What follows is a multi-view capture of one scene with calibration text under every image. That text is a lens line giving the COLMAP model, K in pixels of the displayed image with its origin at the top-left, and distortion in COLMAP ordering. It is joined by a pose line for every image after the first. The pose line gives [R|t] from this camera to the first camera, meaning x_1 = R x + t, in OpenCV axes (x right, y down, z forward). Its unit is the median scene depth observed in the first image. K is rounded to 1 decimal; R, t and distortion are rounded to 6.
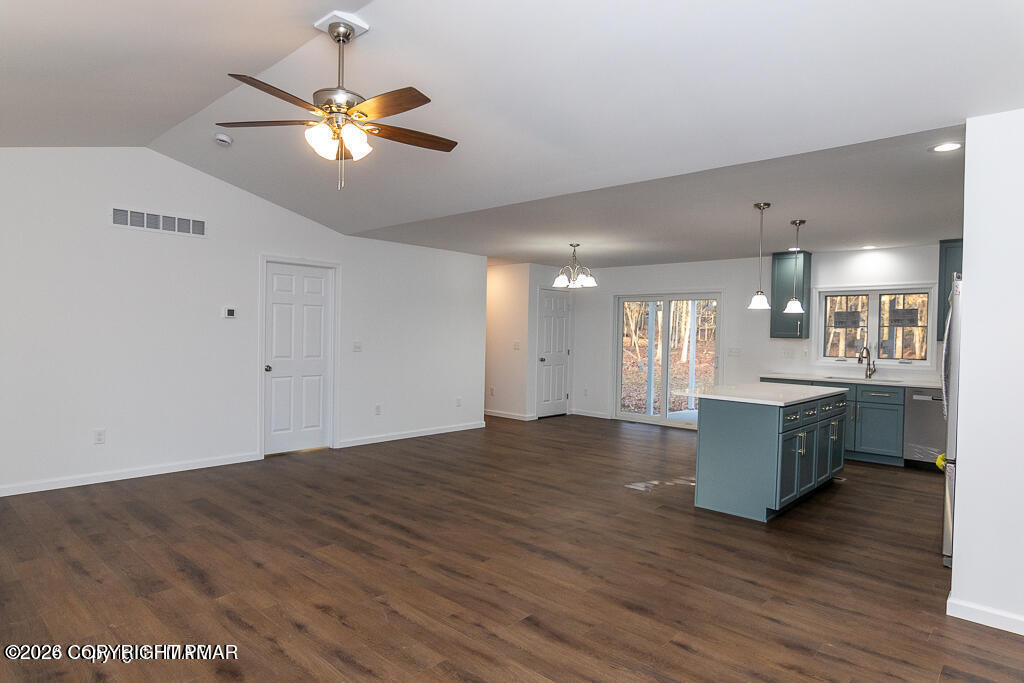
lens RADIAL K [[596.6, 0, 512.0], [0, 596.6, 341.5], [0, 0, 1]] dist [0.007299, 0.000525]
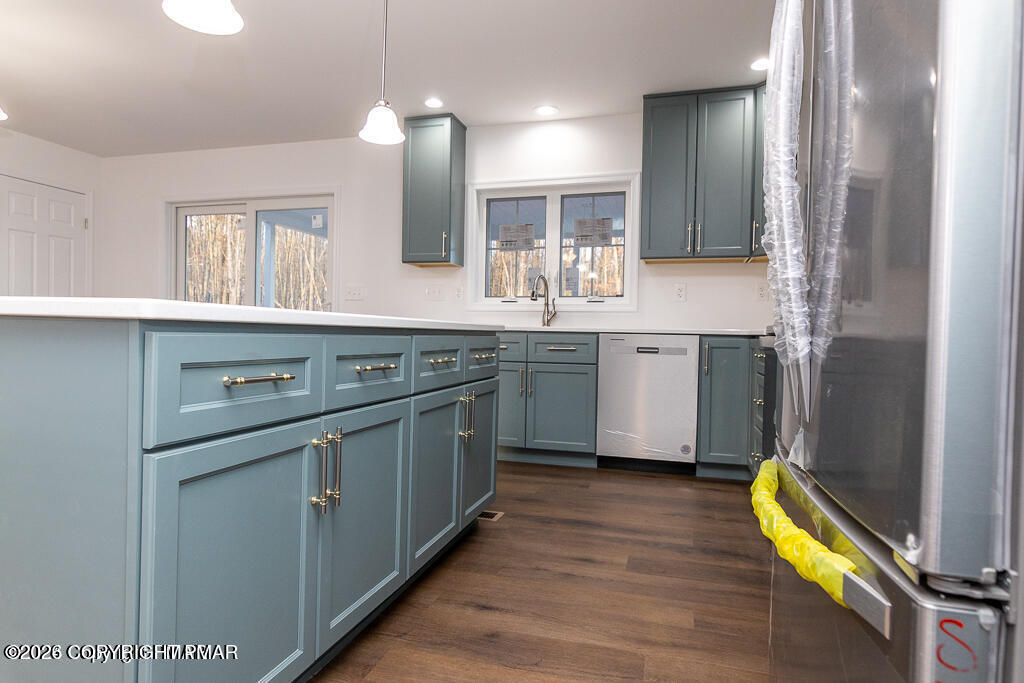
lens RADIAL K [[596.6, 0, 512.0], [0, 596.6, 341.5], [0, 0, 1]] dist [0.007299, 0.000525]
pose [[0.895335, -0.009892, 0.445284, 0.284534], [0.006281, 0.999934, 0.009584, 0.069669], [-0.445349, -0.005784, 0.895338, 0.455807]]
